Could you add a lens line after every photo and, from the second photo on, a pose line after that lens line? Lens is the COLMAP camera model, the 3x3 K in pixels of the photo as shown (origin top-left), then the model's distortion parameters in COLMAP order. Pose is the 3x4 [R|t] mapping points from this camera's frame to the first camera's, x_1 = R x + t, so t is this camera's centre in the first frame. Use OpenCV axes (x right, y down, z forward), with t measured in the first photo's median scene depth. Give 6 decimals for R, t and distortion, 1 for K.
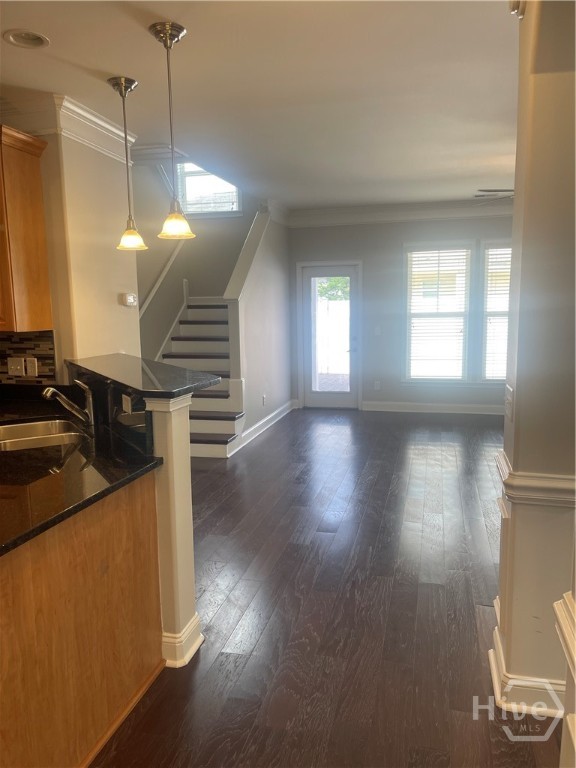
lens RADIAL K [[576.8, 0, 289.3], [0, 576.8, 389.4], [0, 0, 1]] dist [0.067720, -0.089456]
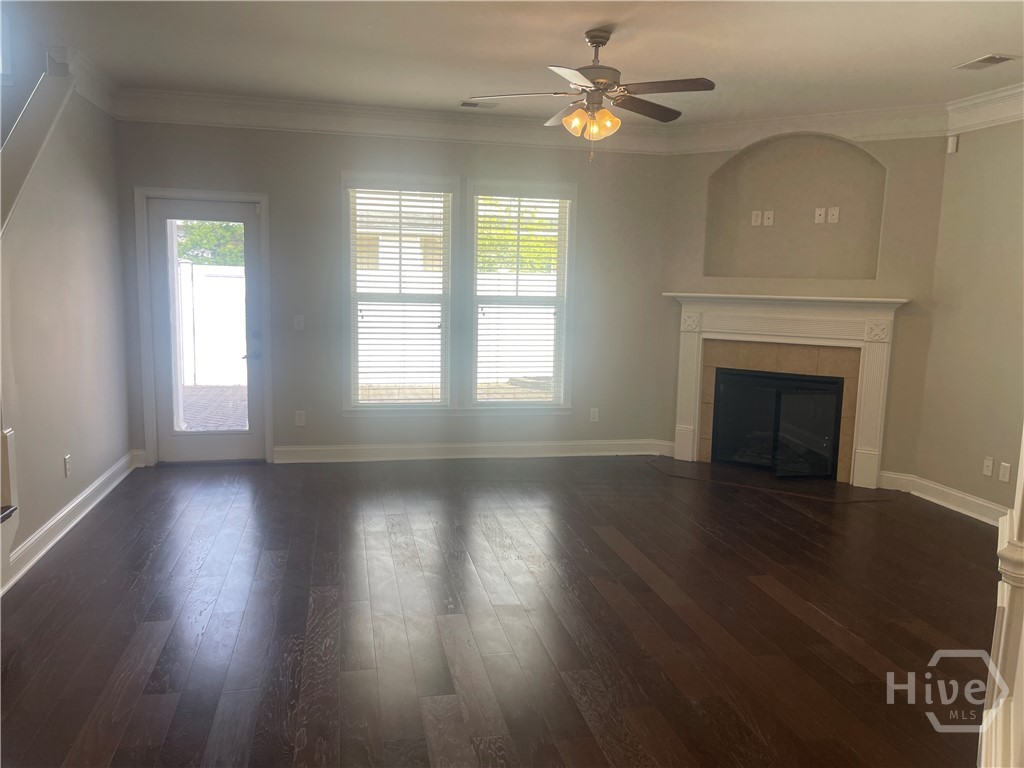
lens RADIAL K [[769.1, 0, 508.8], [0, 769.1, 385.9], [0, 0, 1]] dist [0.067720, -0.089456]
pose [[0.895277, -0.022299, 0.444951, -0.003625], [0.024839, 0.999691, 0.000122, -0.069705], [-0.444817, 0.010942, 0.895555, 0.474436]]
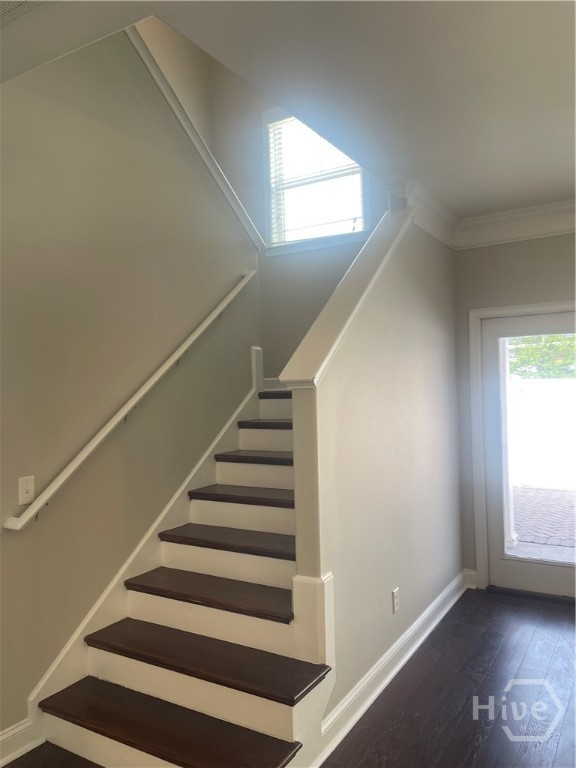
lens RADIAL K [[576.8, 0, 292.7], [0, 576.8, 383.9], [0, 0, 1]] dist [0.067720, -0.089456]
pose [[0.956331, -0.010475, -0.292100, 0.026257], [-0.032152, 0.989523, -0.140751, -0.149786], [0.290514, 0.143996, 0.945974, 0.947777]]
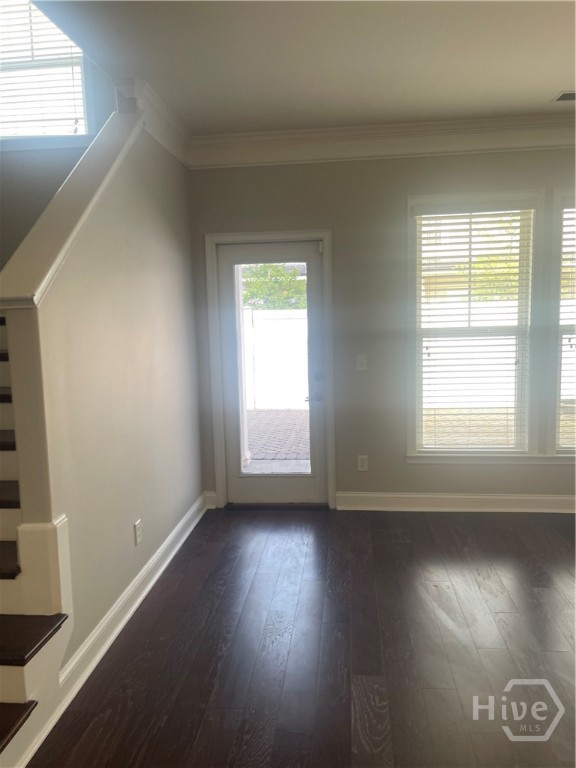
lens RADIAL K [[576.8, 0, 290.4], [0, 576.8, 383.3], [0, 0, 1]] dist [0.067720, -0.089456]
pose [[0.989115, -0.026342, 0.144765, 0.019075], [0.030515, 0.999178, -0.026687, -0.143866], [-0.143943, 0.030814, 0.989106, 0.988806]]
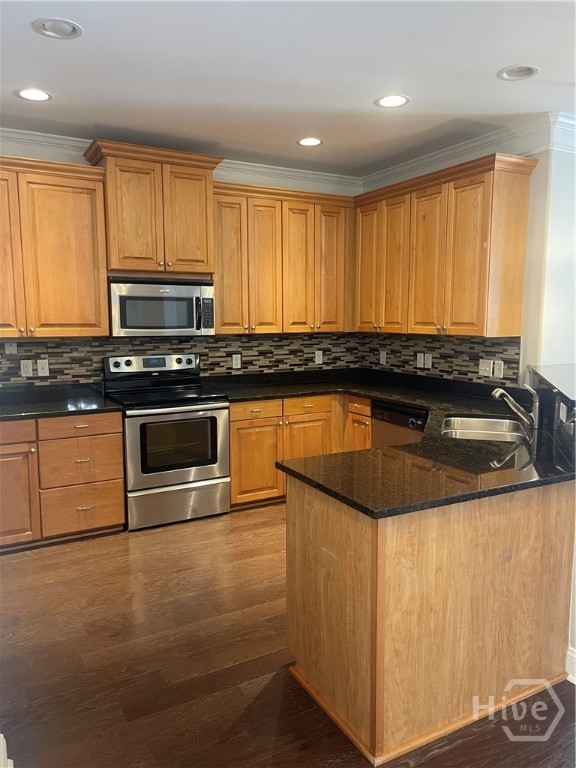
lens RADIAL K [[576.8, 0, 291.5], [0, 576.8, 390.5], [0, 0, 1]] dist [0.067720, -0.089456]
pose [[0.682875, 0.108134, -0.722488, 0.084550], [-0.113097, 0.992709, 0.041682, -0.000692], [0.721728, 0.053247, 0.690126, -0.029654]]
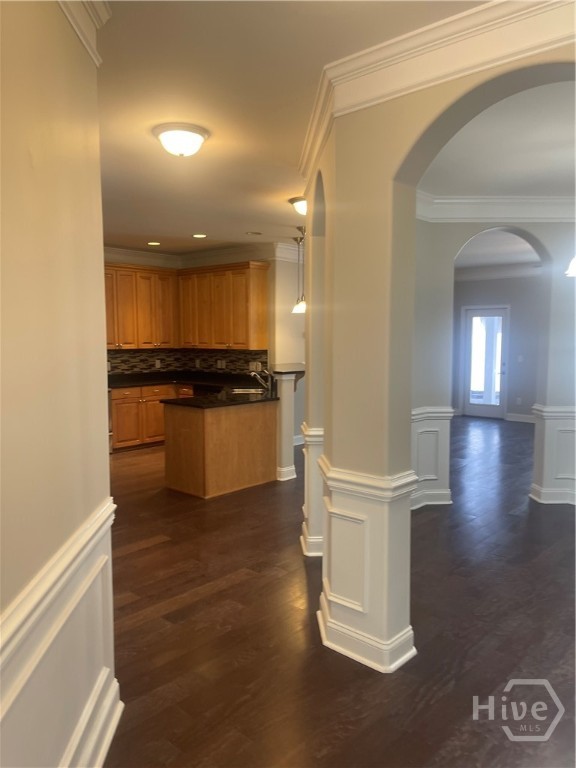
lens RADIAL K [[576.8, 0, 283.6], [0, 576.8, 399.1], [0, 0, 1]] dist [0.067720, -0.089456]
pose [[0.879195, 0.066725, -0.471768, 0.631335], [-0.081383, 0.996625, -0.010708, 0.092650], [0.469461, 0.047808, 0.881658, -0.793274]]
